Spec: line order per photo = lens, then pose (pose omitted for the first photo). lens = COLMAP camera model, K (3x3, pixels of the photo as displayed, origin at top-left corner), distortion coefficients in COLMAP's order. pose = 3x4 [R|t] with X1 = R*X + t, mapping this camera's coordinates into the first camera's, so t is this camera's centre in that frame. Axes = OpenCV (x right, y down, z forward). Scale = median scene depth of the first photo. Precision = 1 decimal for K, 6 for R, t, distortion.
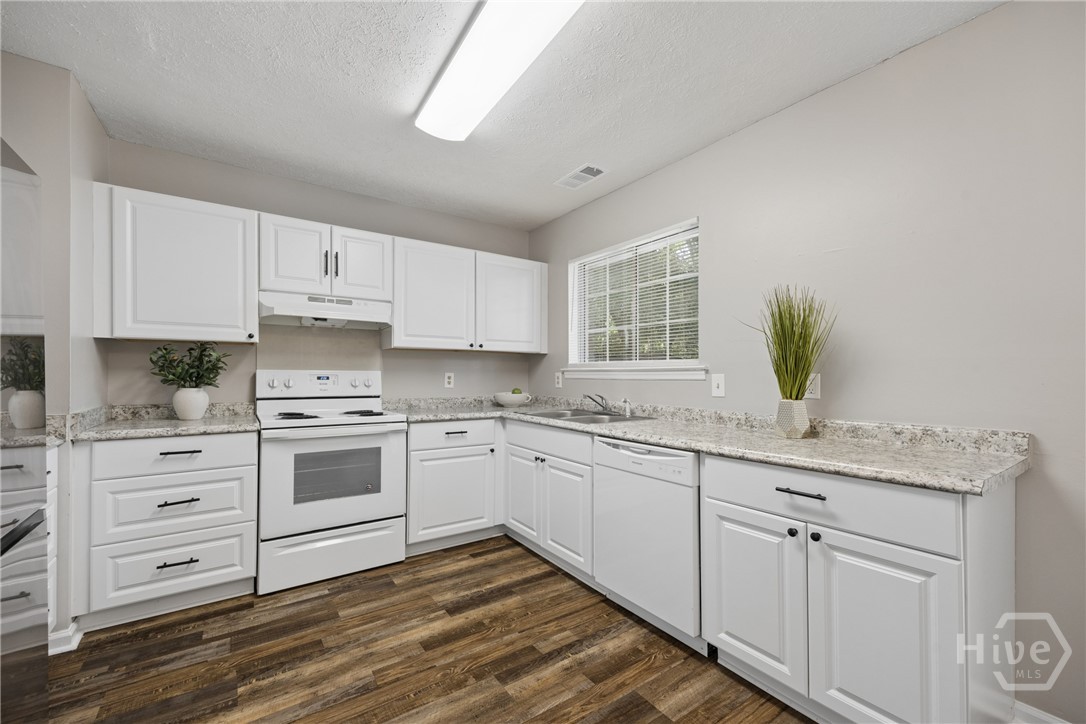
lens RADIAL K [[433.8, 0, 543.4], [0, 433.8, 374.7], [0, 0, 1]] dist [0.003442, -0.000913]
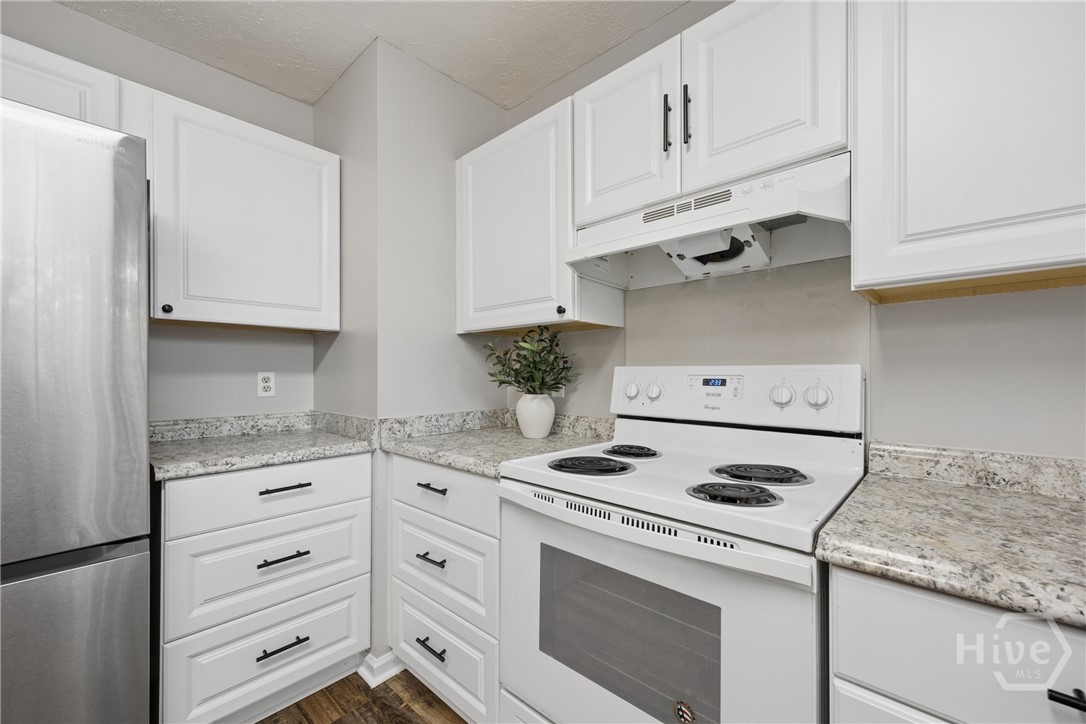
lens RADIAL K [[433.8, 0, 547.1], [0, 433.8, 370.7], [0, 0, 1]] dist [0.003442, -0.000913]
pose [[0.209337, -0.012360, -0.977765, -0.102182], [0.000935, 0.999922, -0.012439, 0.001258], [0.977843, 0.001690, 0.209332, 0.869920]]
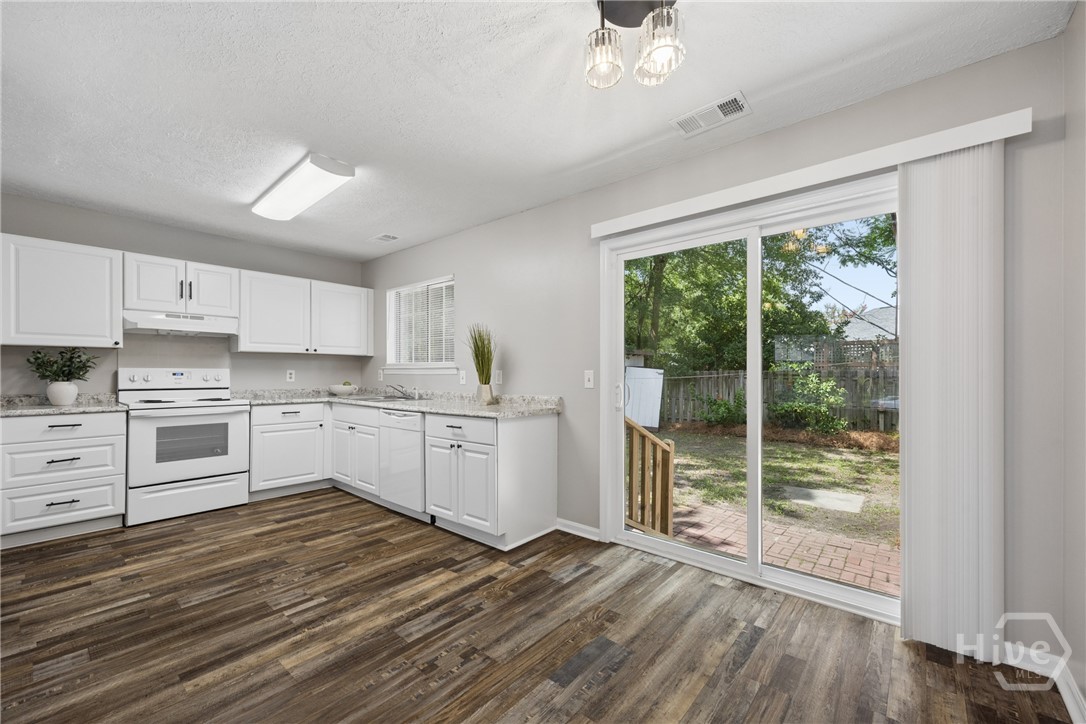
lens RADIAL K [[433.8, 0, 551.2], [0, 433.8, 370.7], [0, 0, 1]] dist [0.003442, -0.000913]
pose [[0.965267, -0.001315, 0.261262, 0.290061], [0.001974, 0.999995, -0.002260, 0.002676], [-0.261258, 0.002697, 0.965265, -0.683973]]
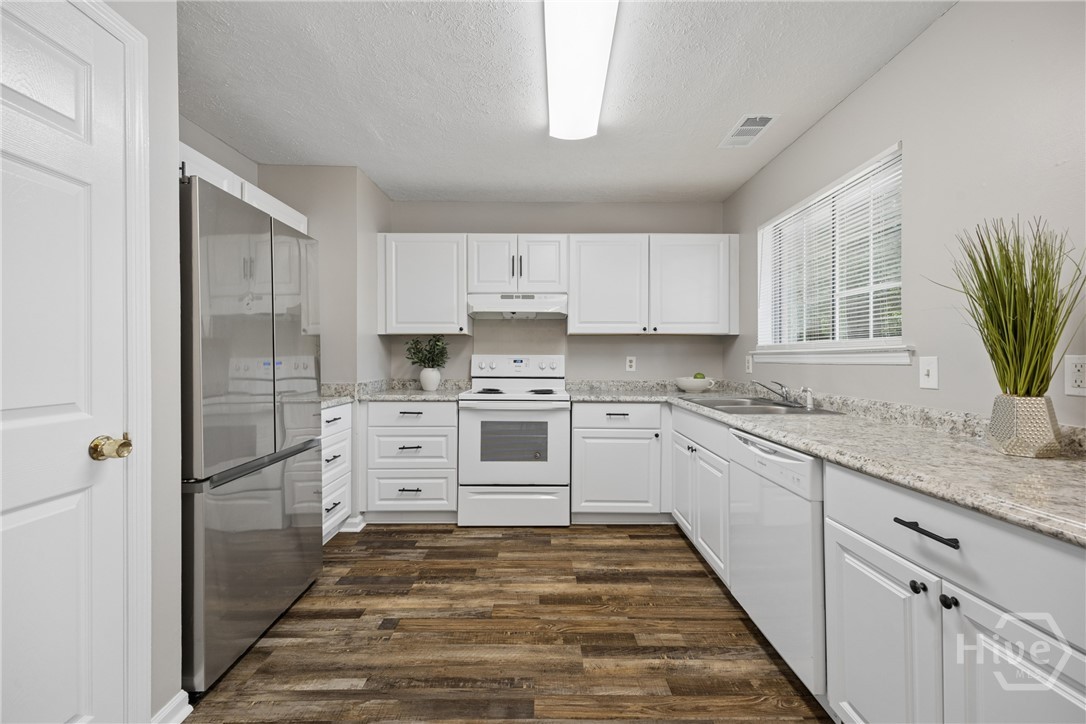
lens RADIAL K [[433.8, 0, 545.4], [0, 433.8, 357.8], [0, 0, 1]] dist [0.003442, -0.000913]
pose [[0.823969, -0.002681, -0.566629, 0.285350], [0.001407, 0.999995, -0.002684, 0.001557], [0.566633, 0.001415, 0.823969, 0.061048]]
